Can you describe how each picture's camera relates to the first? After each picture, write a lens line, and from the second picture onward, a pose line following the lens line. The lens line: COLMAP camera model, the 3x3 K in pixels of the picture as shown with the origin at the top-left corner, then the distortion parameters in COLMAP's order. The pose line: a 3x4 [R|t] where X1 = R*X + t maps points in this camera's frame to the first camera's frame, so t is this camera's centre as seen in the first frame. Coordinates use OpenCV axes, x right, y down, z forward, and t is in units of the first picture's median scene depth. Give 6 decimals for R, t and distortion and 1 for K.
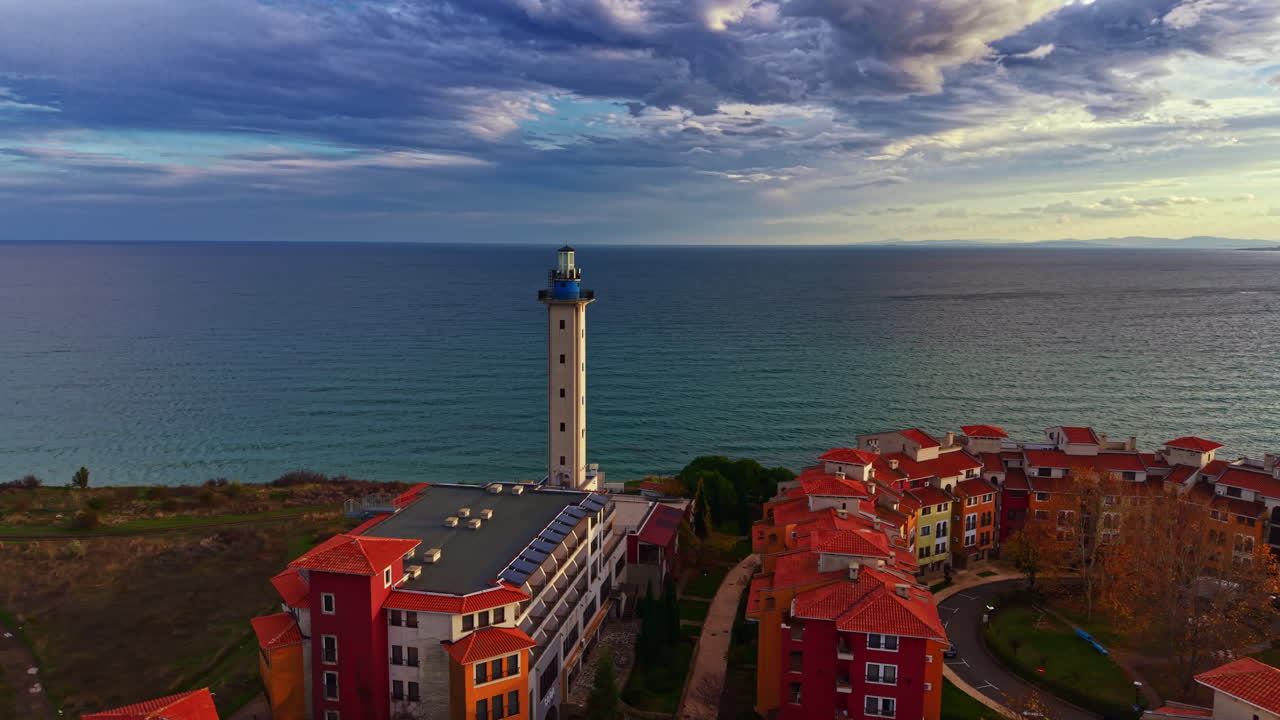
lens RADIAL K [[914.9, 0, 640.0], [0, 914.9, 360.0], [0, 0, 1]] dist [0.059452, -0.089887]
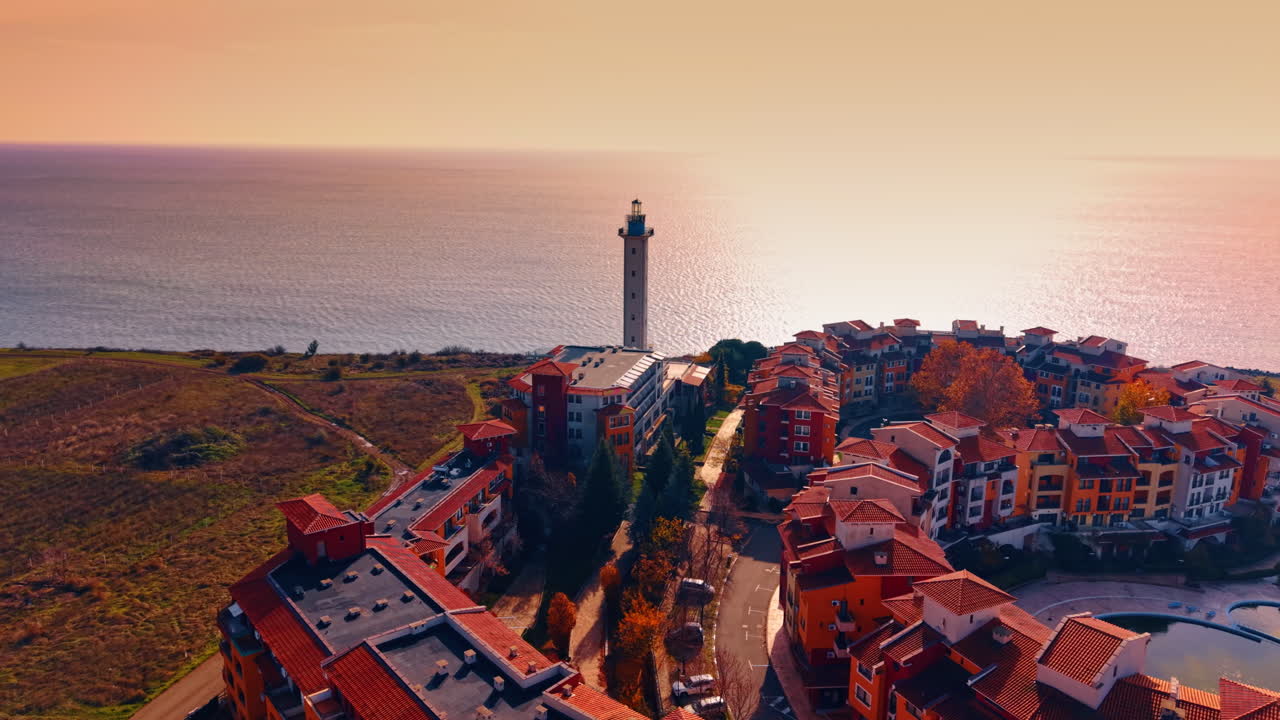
lens RADIAL K [[914.9, 0, 640.0], [0, 914.9, 360.0], [0, 0, 1]] dist [0.059452, -0.089887]
pose [[0.999279, 0.012327, -0.035897, -0.018312], [-0.008563, 0.994626, 0.103182, -0.016182], [0.036976, -0.102800, 0.994015, -0.625935]]
